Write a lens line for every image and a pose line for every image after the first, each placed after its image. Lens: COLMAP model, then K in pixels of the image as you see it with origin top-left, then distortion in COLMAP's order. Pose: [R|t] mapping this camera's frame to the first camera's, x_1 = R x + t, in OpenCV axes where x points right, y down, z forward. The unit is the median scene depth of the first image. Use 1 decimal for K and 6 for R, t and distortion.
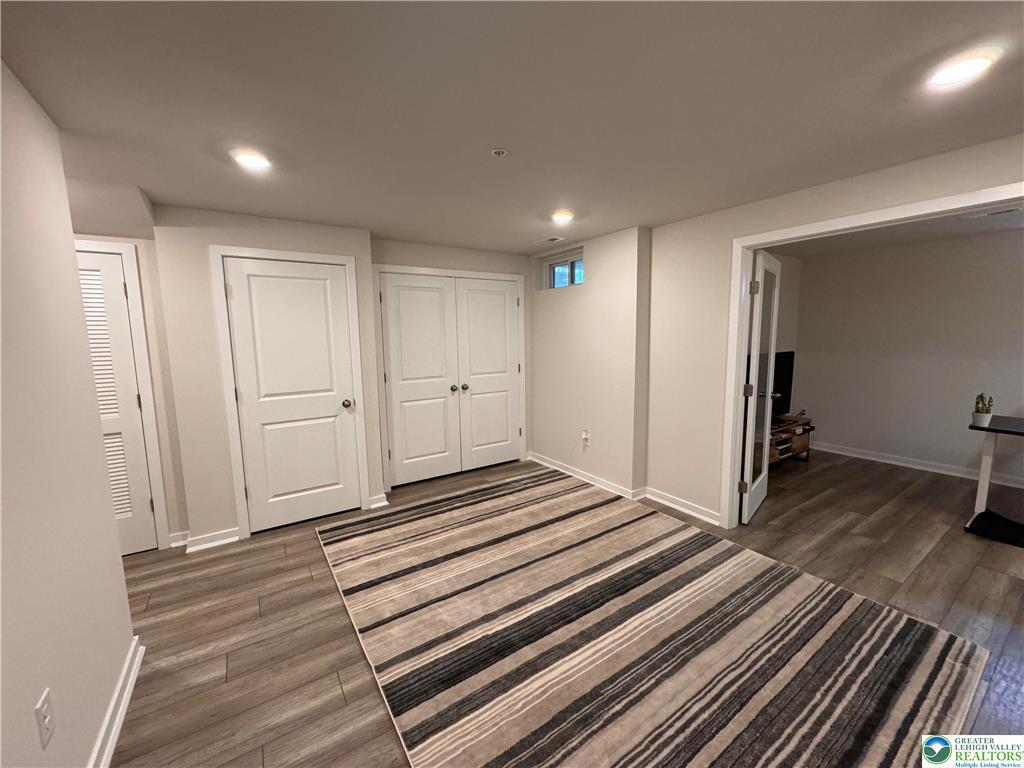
lens RADIAL K [[407.0, 0, 514.3], [0, 407.0, 383.5], [0, 0, 1]] dist [0.000147, -0.000636]
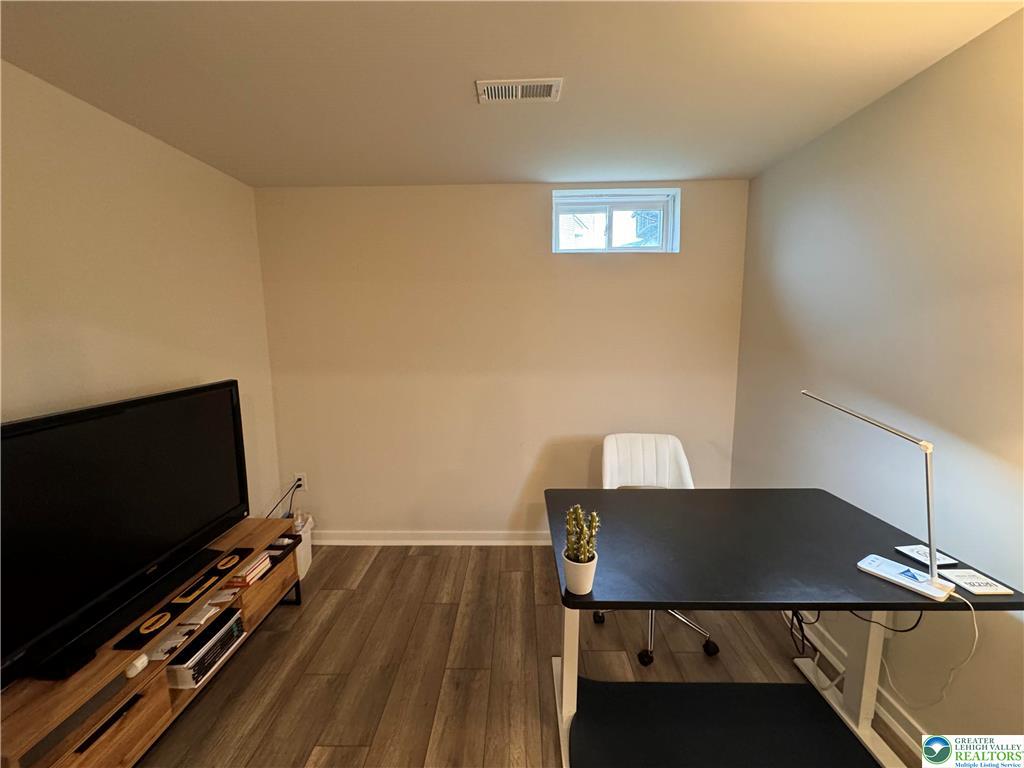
lens RADIAL K [[407.0, 0, 513.6], [0, 407.0, 381.5], [0, 0, 1]] dist [0.000147, -0.000636]
pose [[0.573639, -0.097667, 0.813264, 0.661079], [0.095463, 0.994071, 0.052046, -0.095559], [-0.813526, 0.047781, 0.579562, 0.662869]]
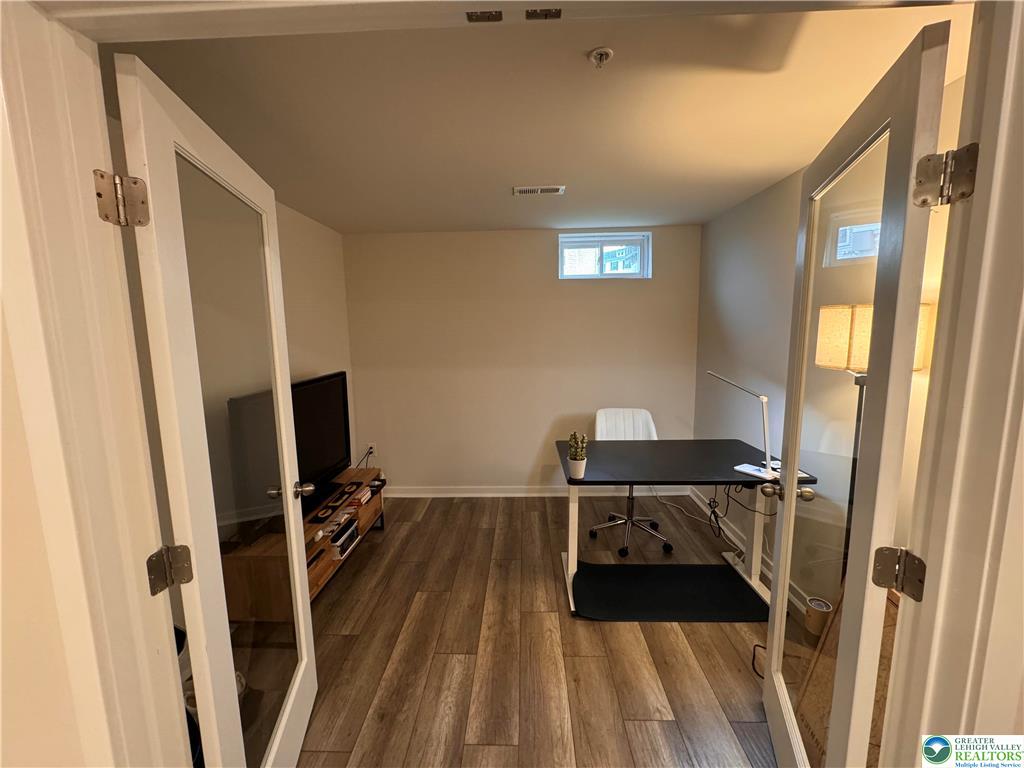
lens RADIAL K [[407.0, 0, 514.3], [0, 407.0, 382.7], [0, 0, 1]] dist [0.000147, -0.000636]
pose [[0.580729, -0.099529, 0.807990, 0.421593], [0.102522, 0.993538, 0.048699, -0.086947], [-0.807616, 0.054556, 0.587180, 0.534315]]
